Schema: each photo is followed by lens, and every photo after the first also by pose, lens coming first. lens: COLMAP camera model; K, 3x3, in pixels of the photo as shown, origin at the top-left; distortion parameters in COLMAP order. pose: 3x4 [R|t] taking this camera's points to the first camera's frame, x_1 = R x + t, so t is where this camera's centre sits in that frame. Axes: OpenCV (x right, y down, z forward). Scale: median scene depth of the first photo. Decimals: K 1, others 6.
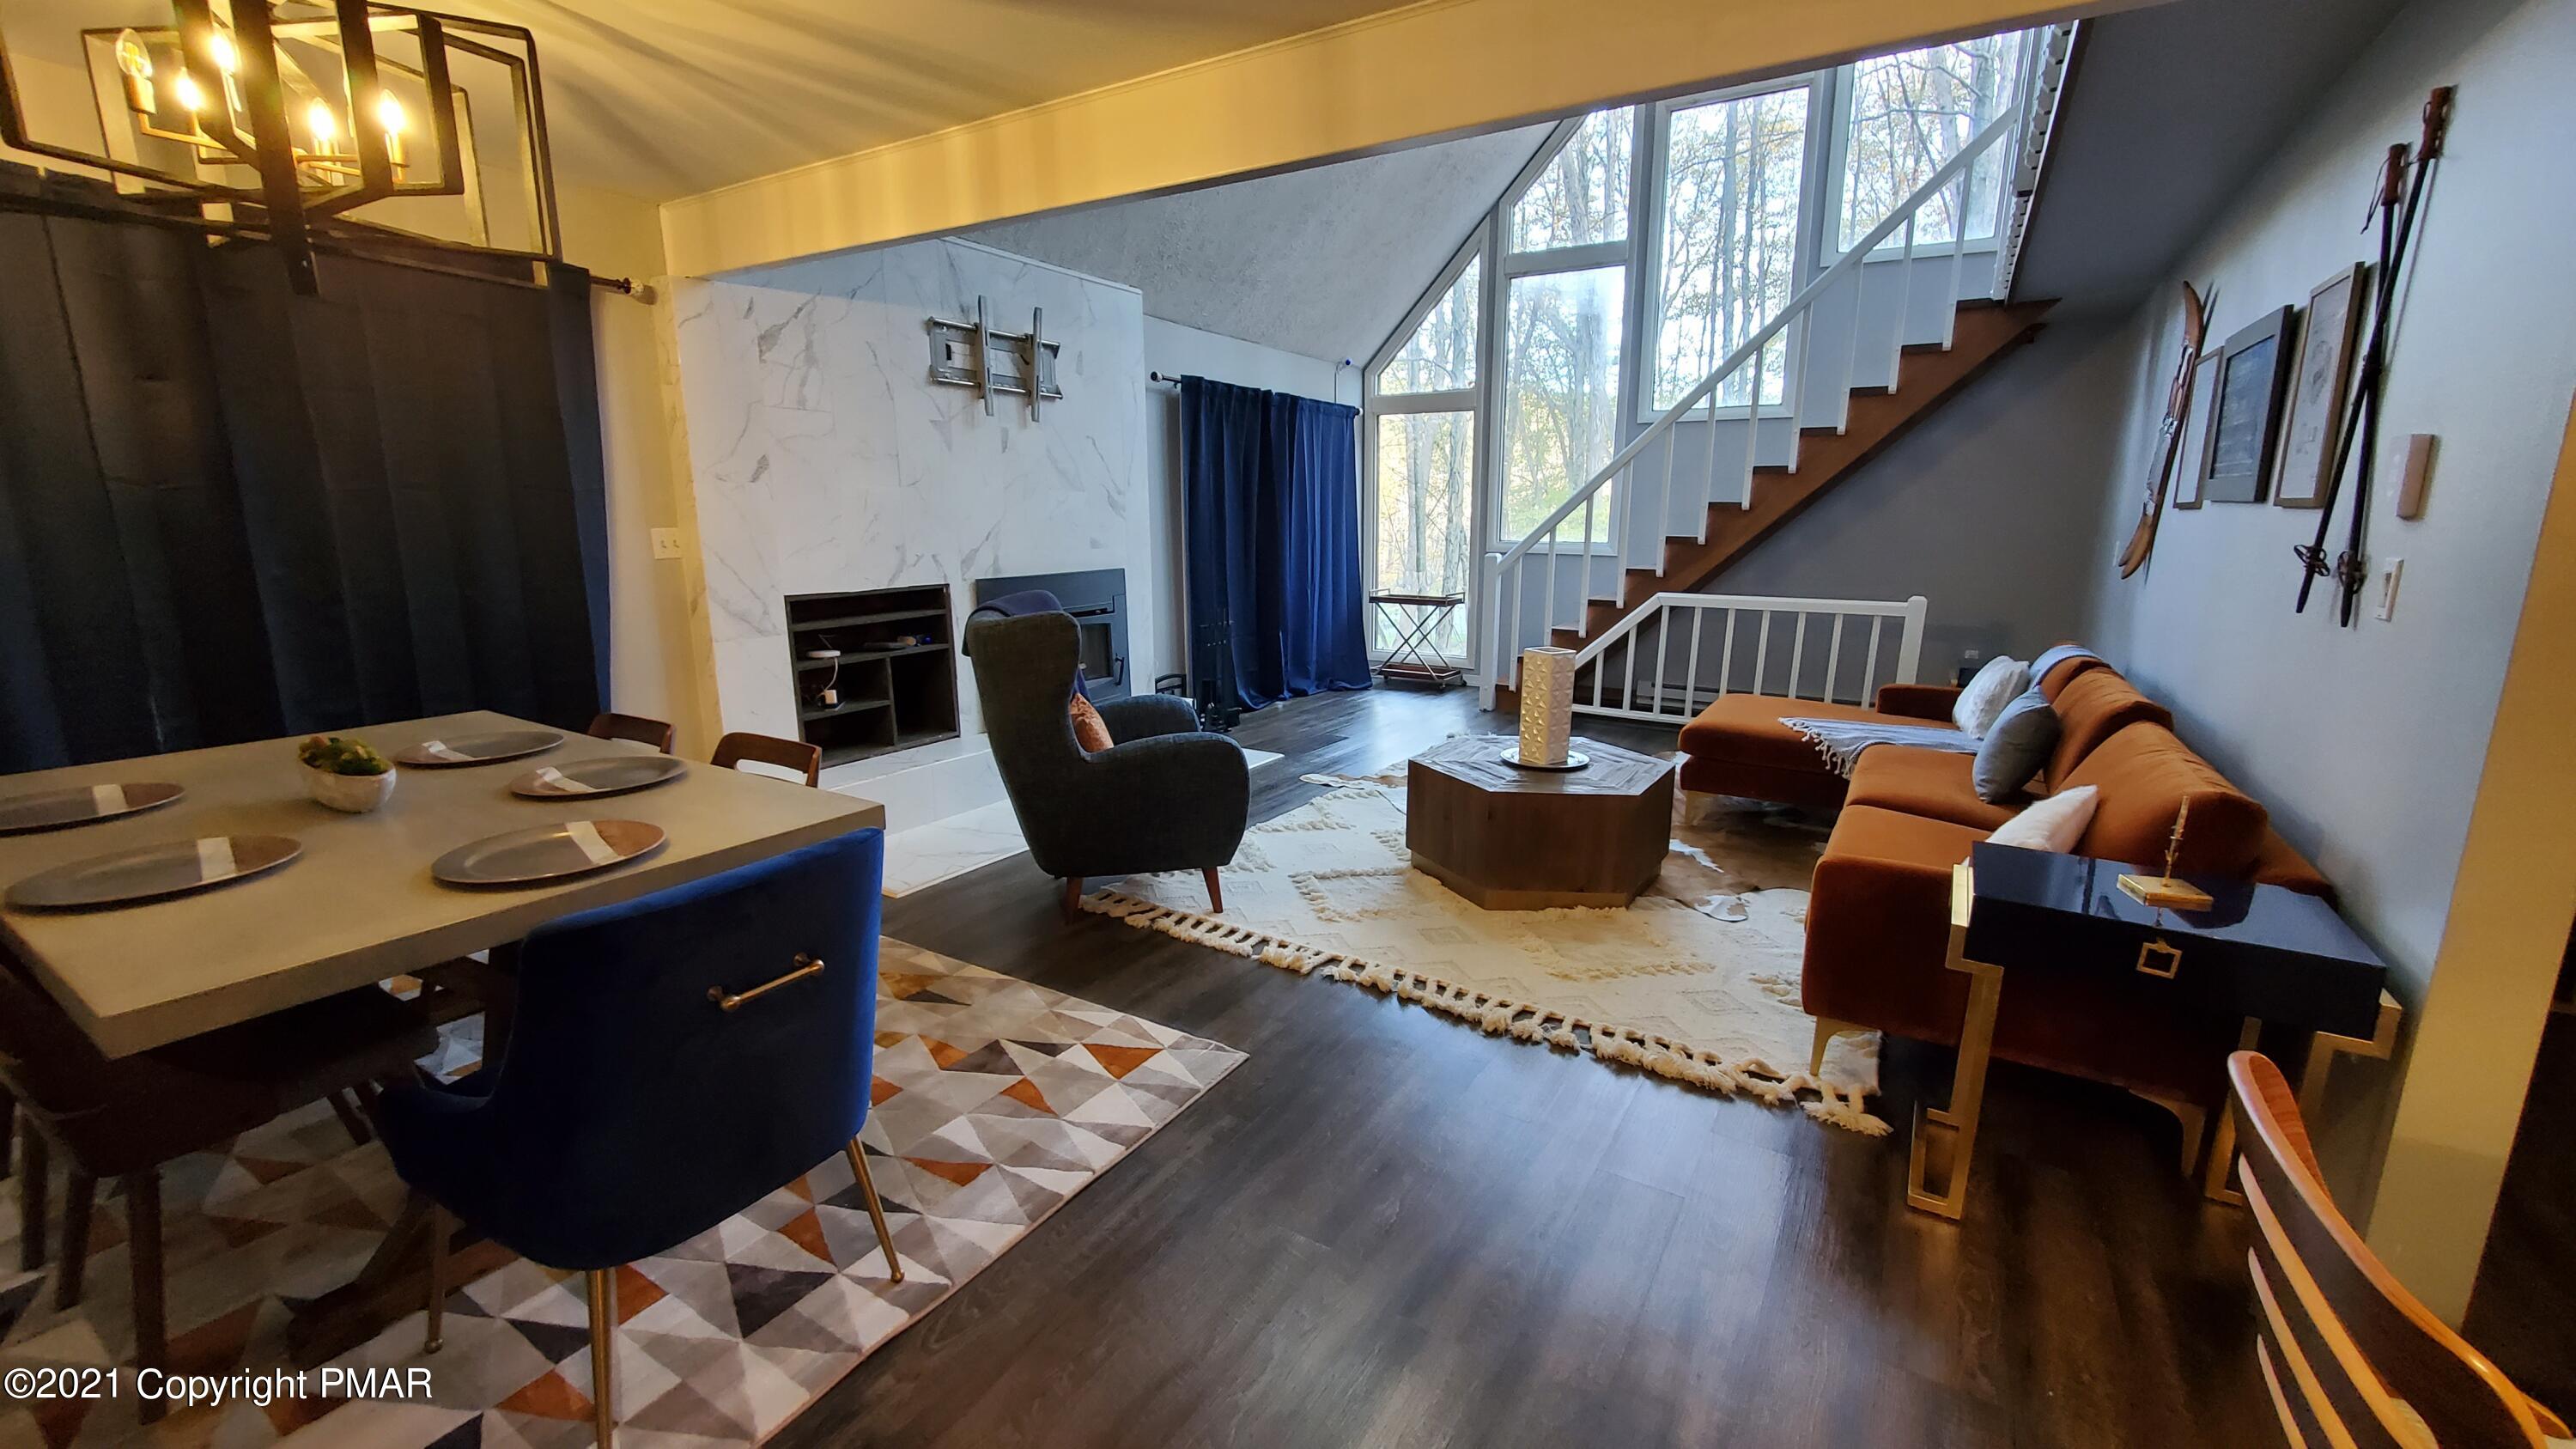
lens RADIAL K [[1024.2, 0, 1288.0], [0, 1024.2, 724.5], [0, 0, 1]] dist [0.000683, -0.000246]
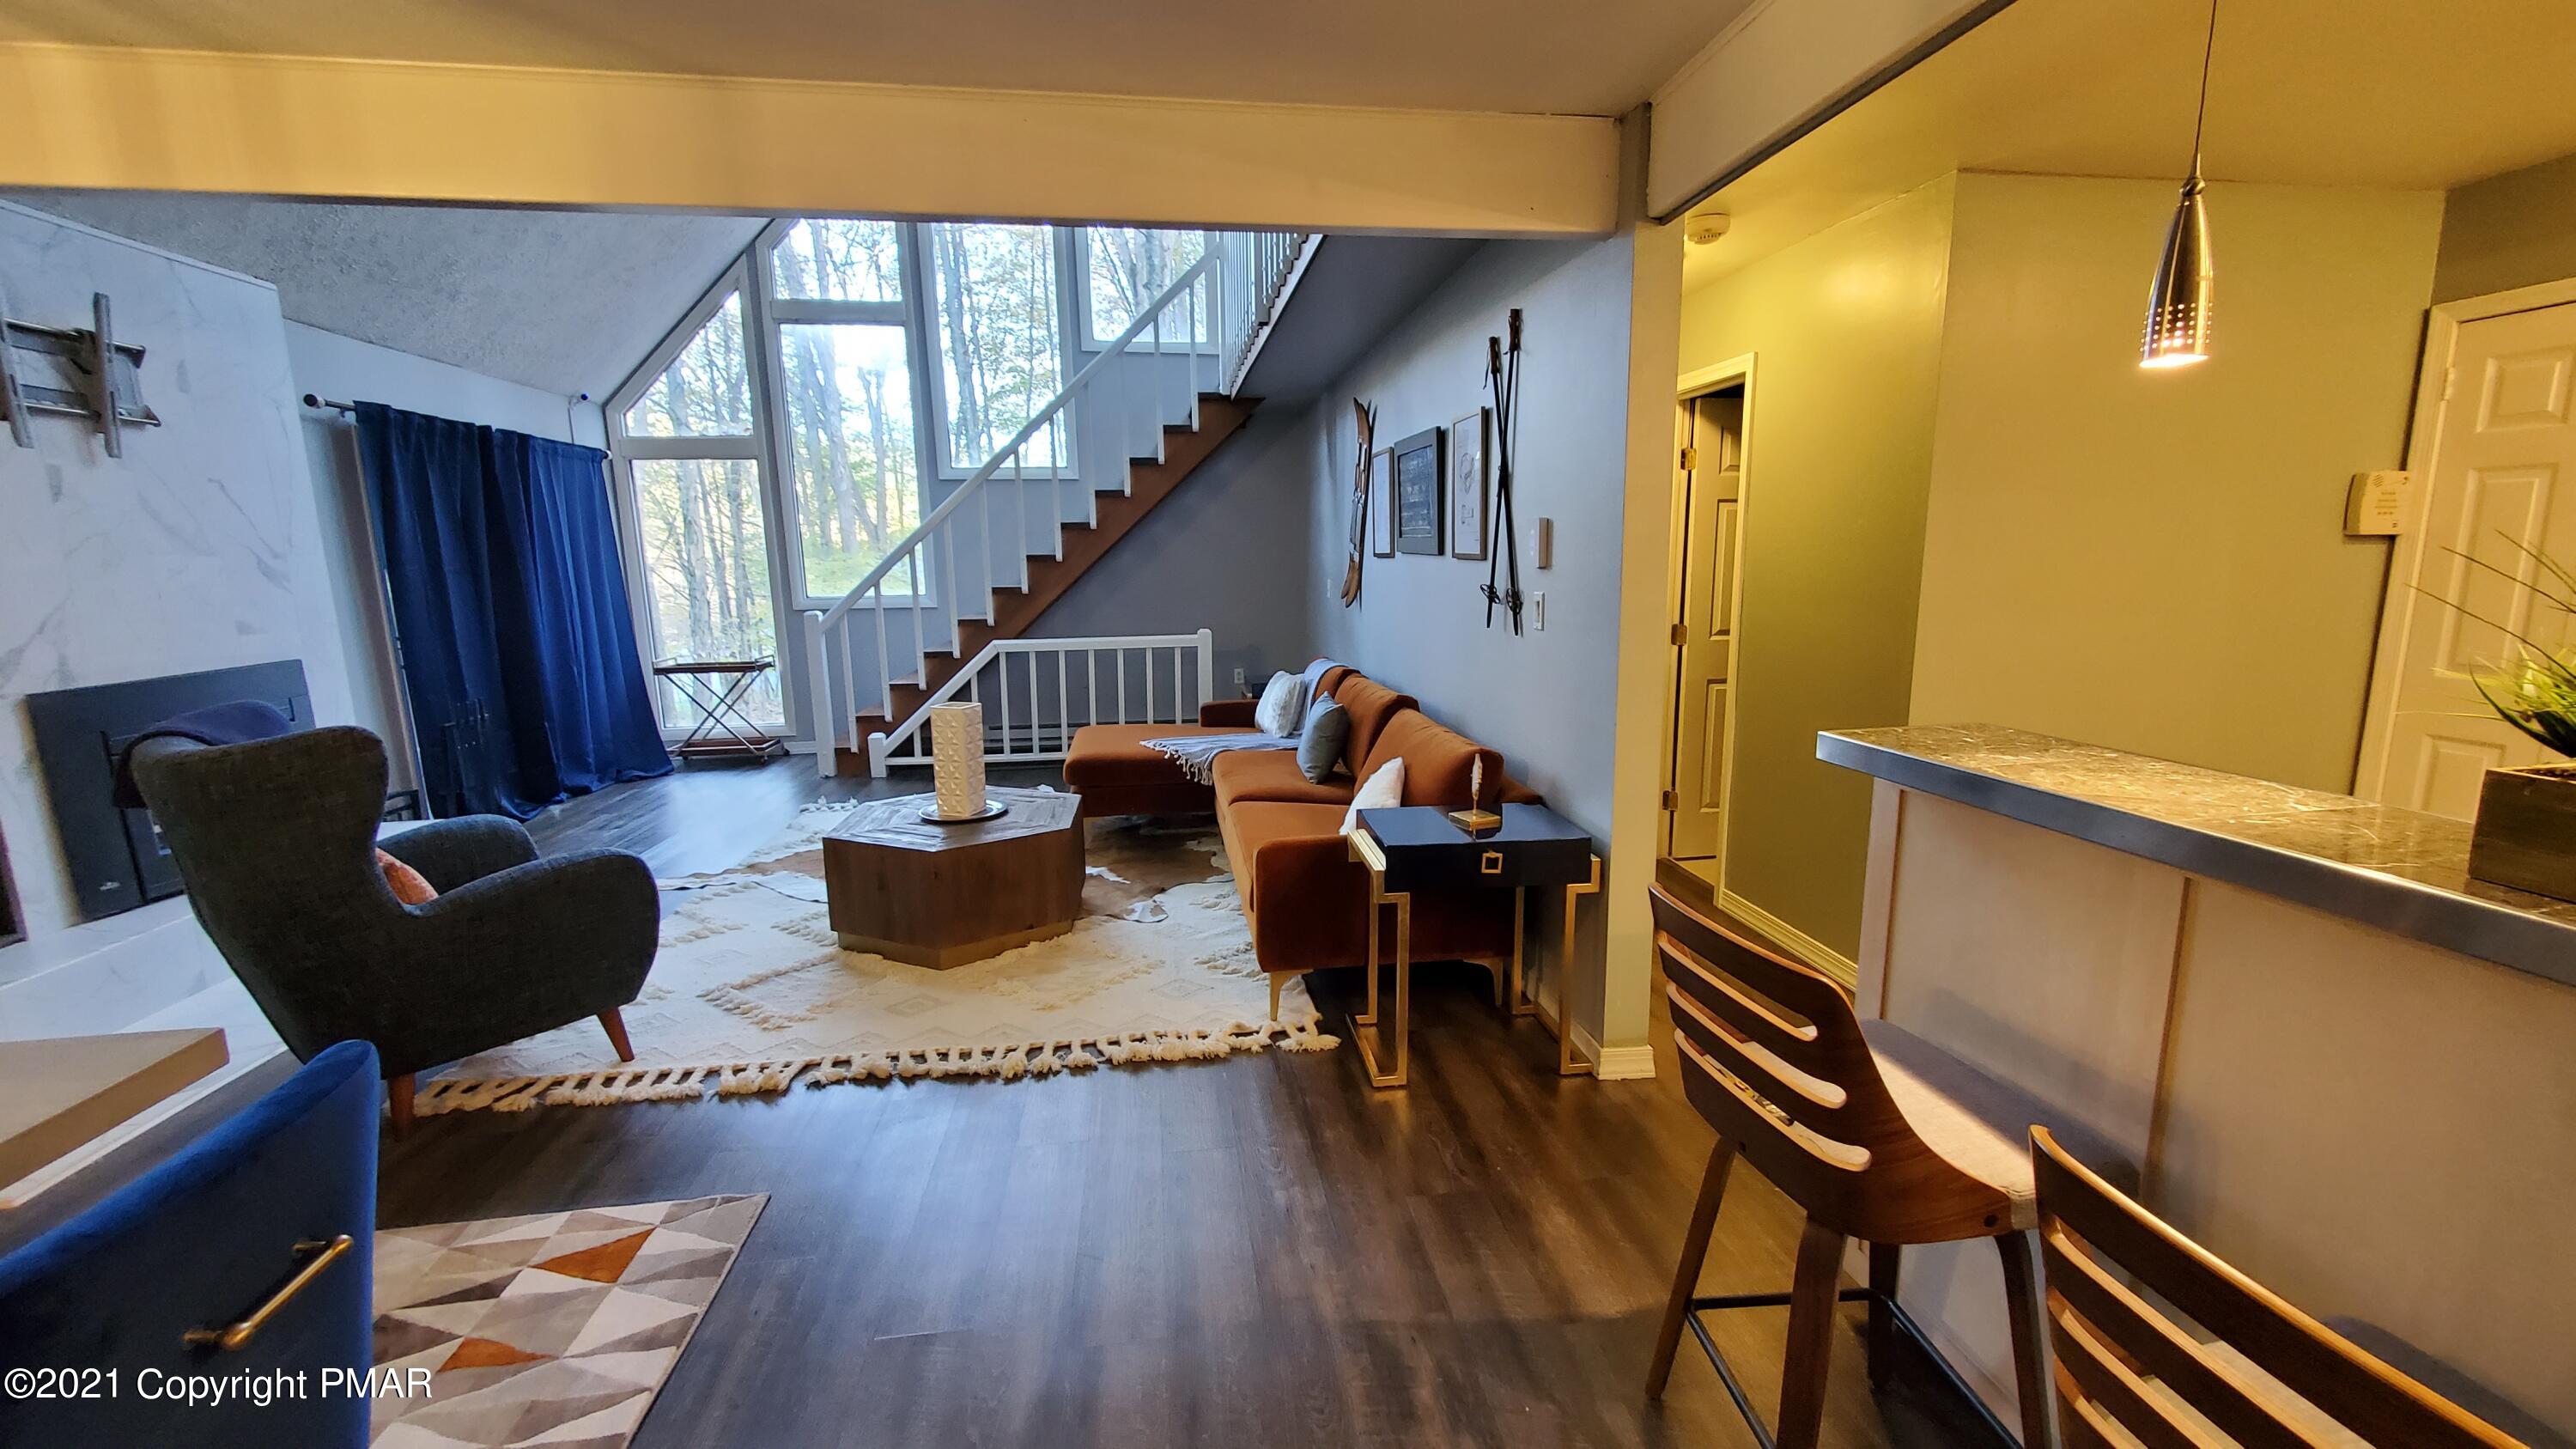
lens RADIAL K [[1024.2, 0, 1288.0], [0, 1024.2, 724.5], [0, 0, 1]] dist [0.000683, -0.000246]
pose [[0.770181, -0.120965, 0.626250, -0.138463], [0.148618, 0.988860, 0.008232, -0.013036], [-0.620270, 0.086732, 0.779579, -0.003602]]
